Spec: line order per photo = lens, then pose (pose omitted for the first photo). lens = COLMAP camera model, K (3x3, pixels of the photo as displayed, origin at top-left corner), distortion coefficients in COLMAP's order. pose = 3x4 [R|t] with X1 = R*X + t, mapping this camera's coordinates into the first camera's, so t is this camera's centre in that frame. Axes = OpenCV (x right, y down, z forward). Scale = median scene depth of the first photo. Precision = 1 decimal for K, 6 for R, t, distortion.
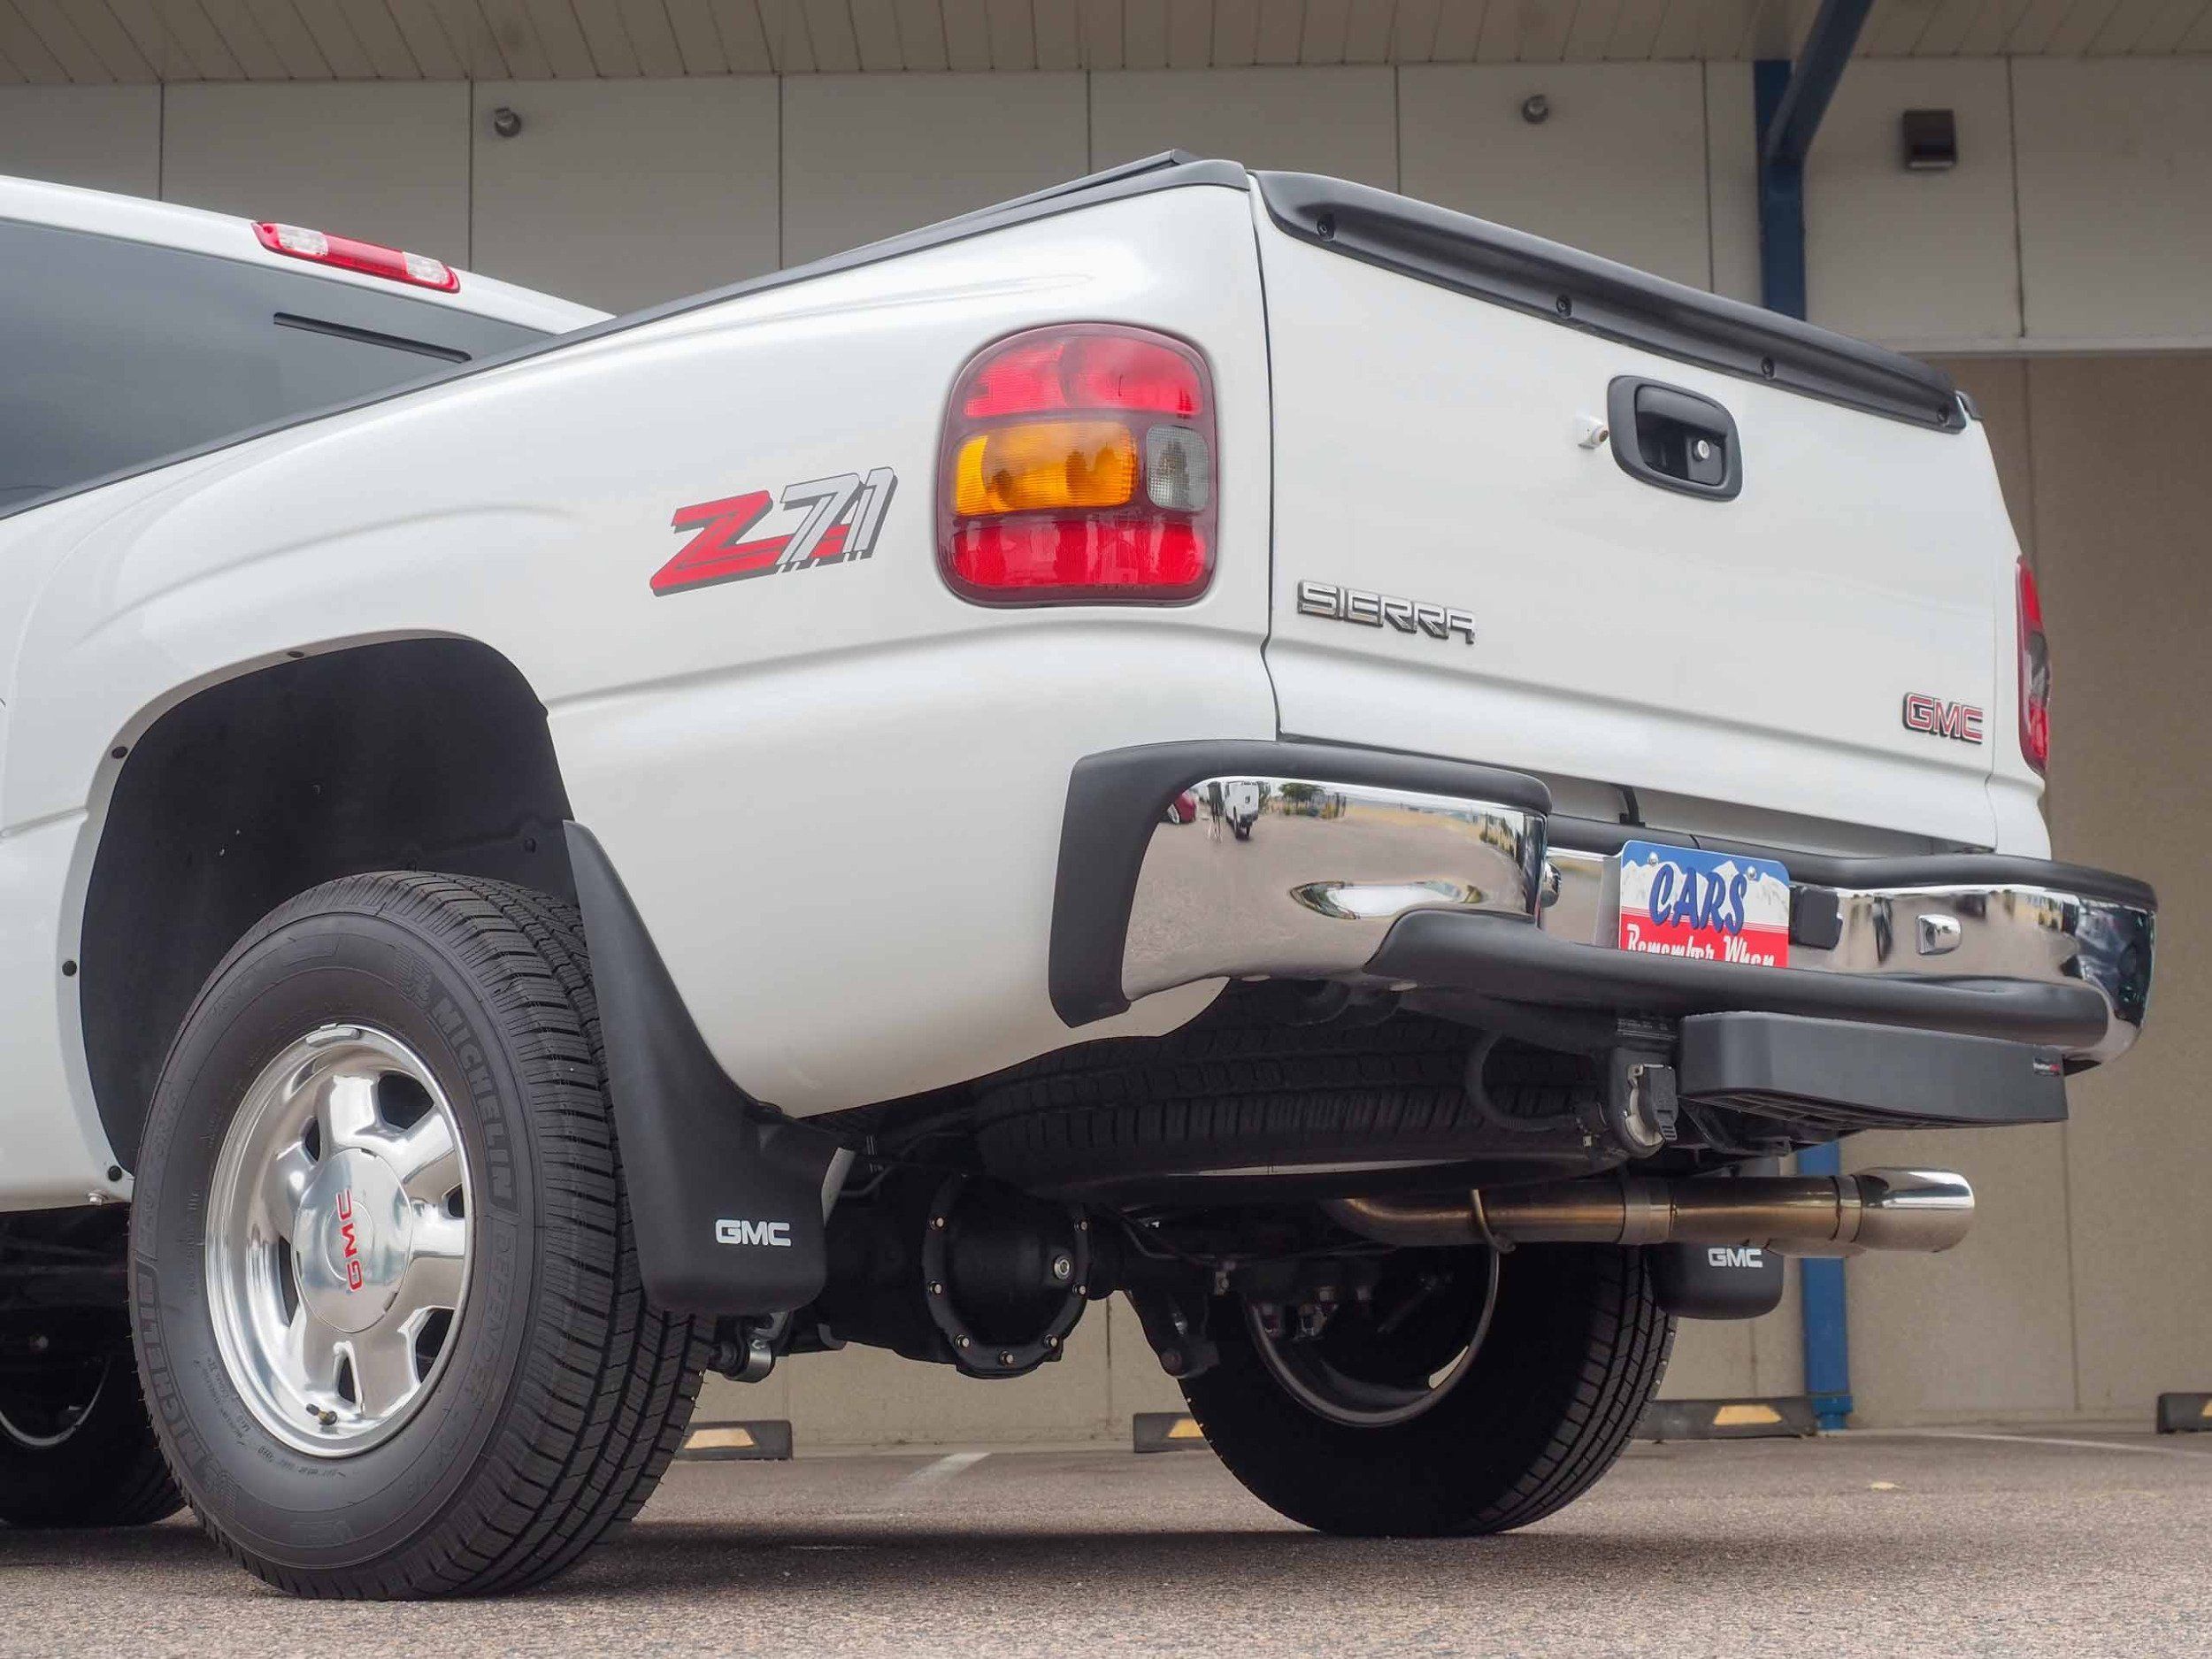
lens RADIAL K [[4218.6, 0, 1144.9], [0, 4218.6, 816.0], [0, 0, 1]] dist [0.006384, 0.000000]
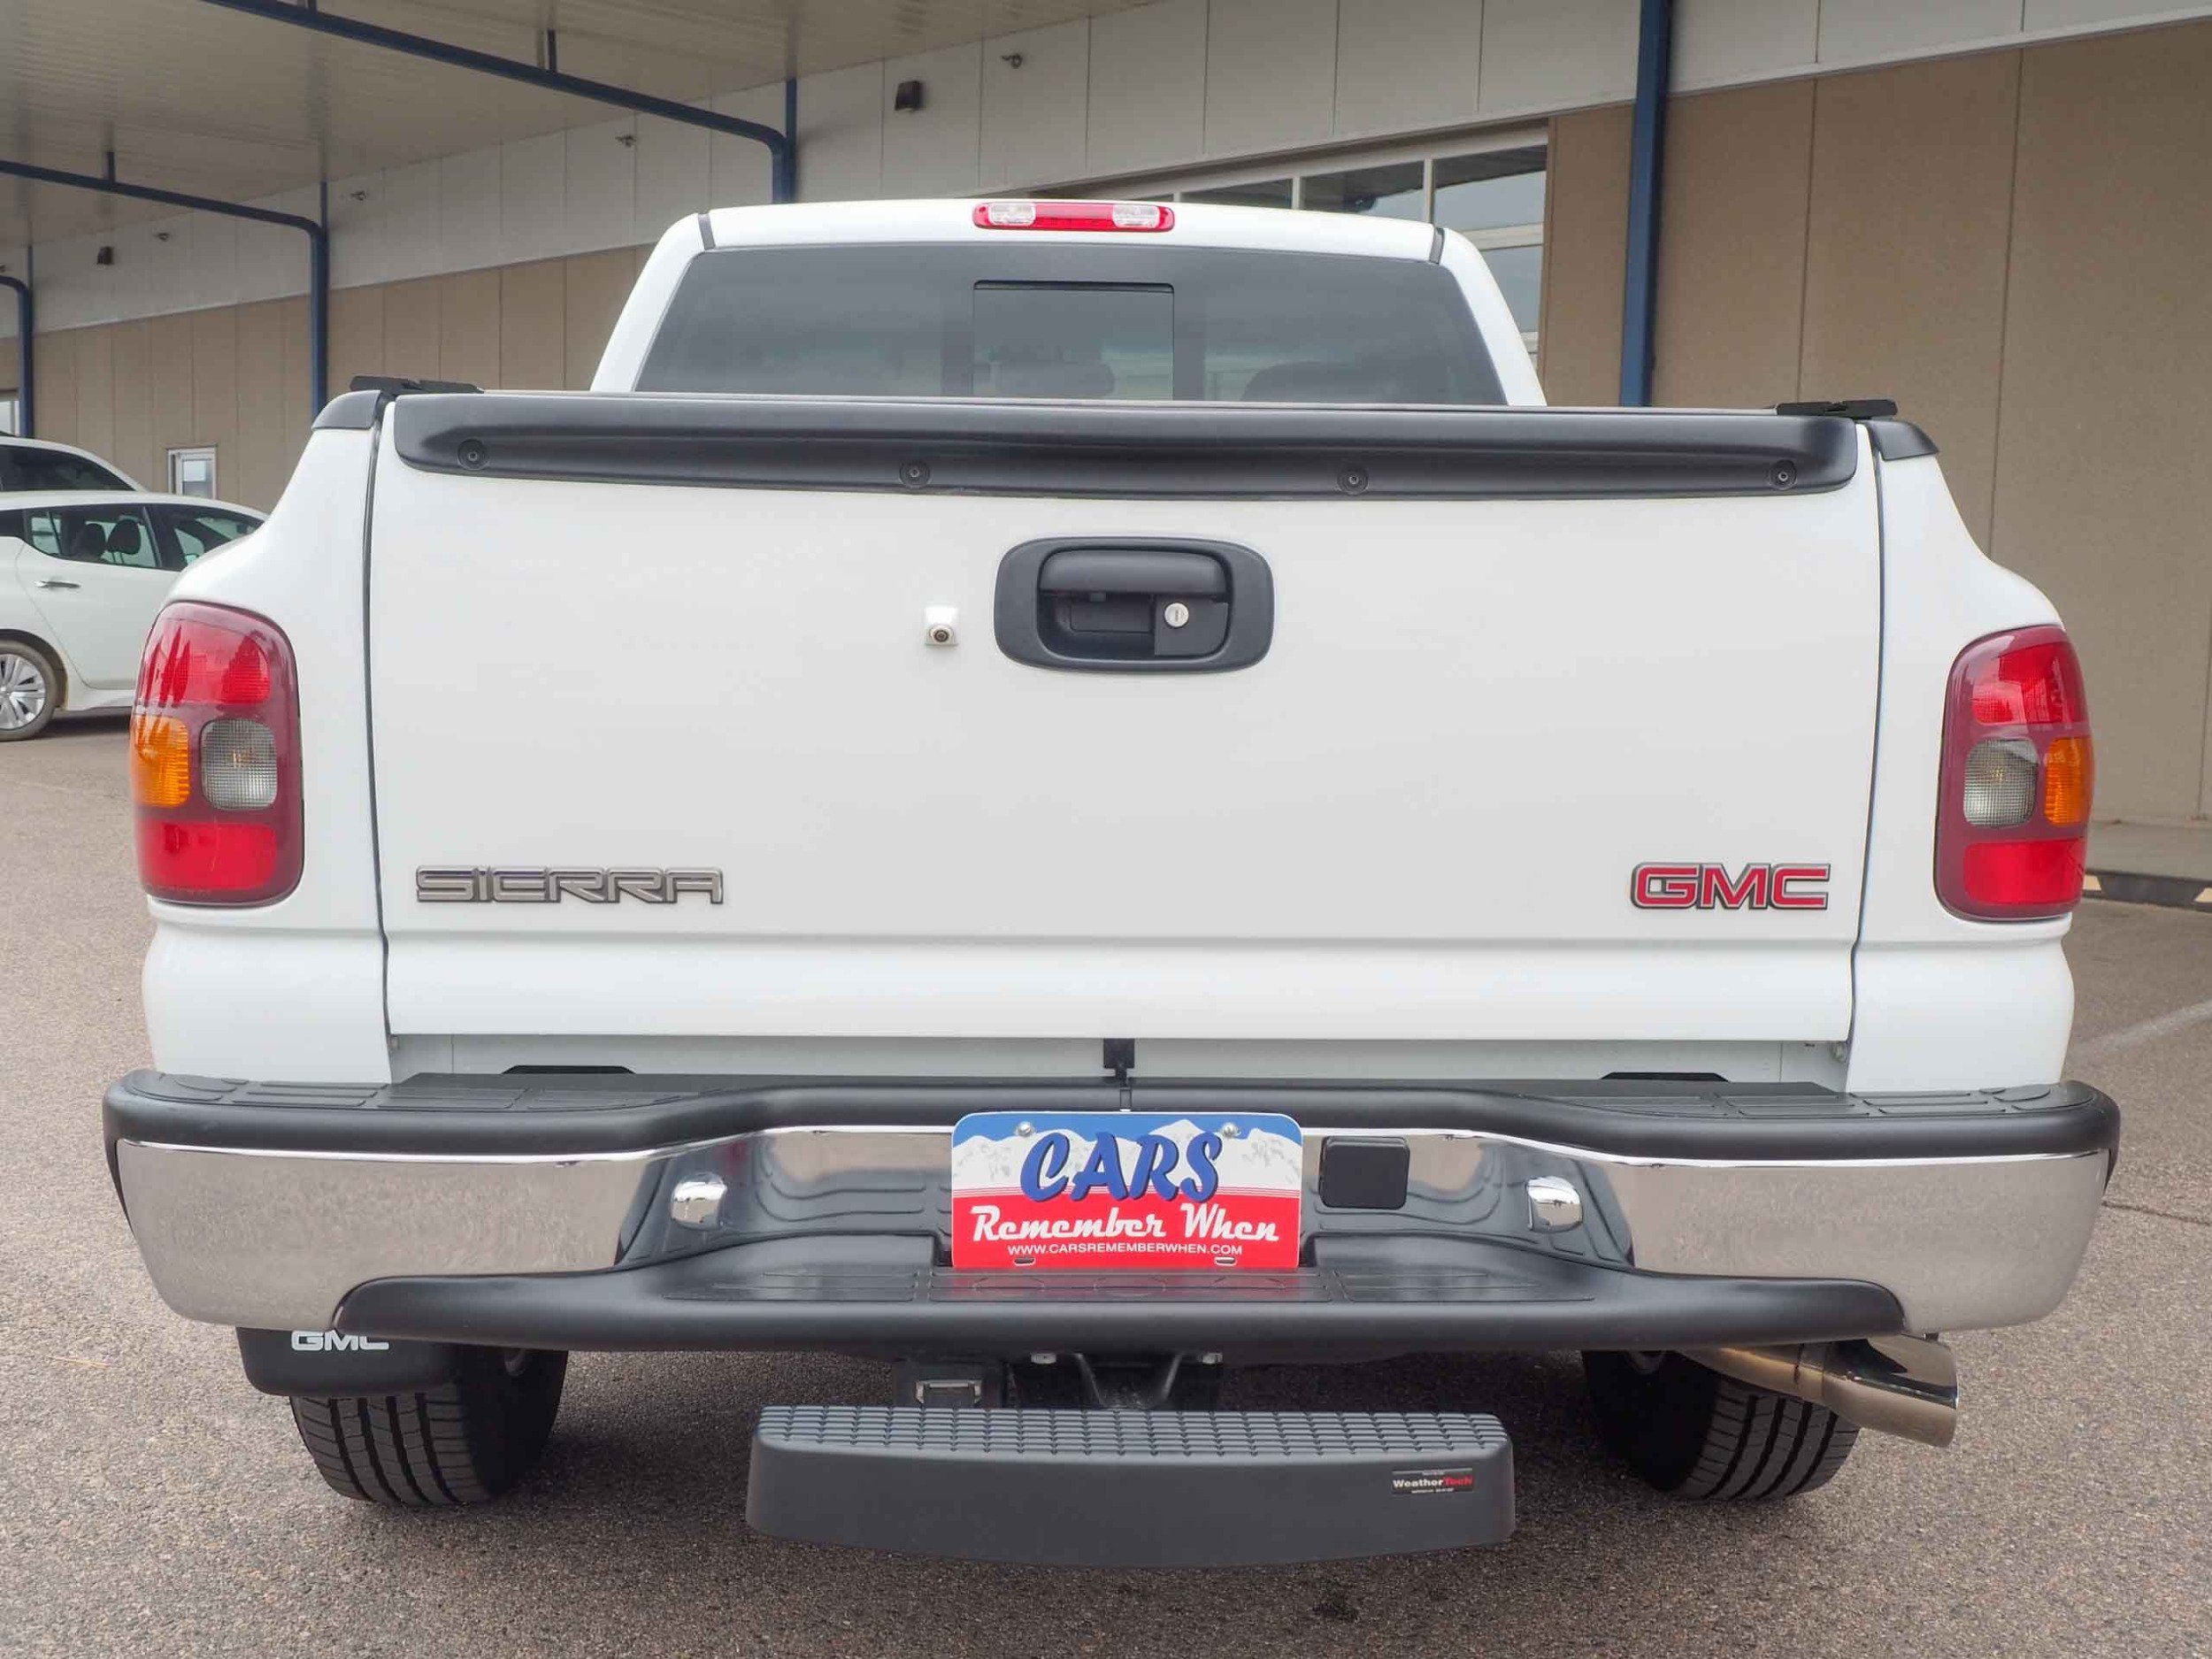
lens RADIAL K [[2378.7, 0, 1100.2], [0, 2378.7, 818.7], [0, 0, 1]] dist [0.007617, 0.000000]
pose [[0.693151, 0.105462, -0.713036, 0.459244], [0.073070, 0.973861, 0.215071, -0.150648], [0.717079, -0.201179, 0.667326, 0.691124]]
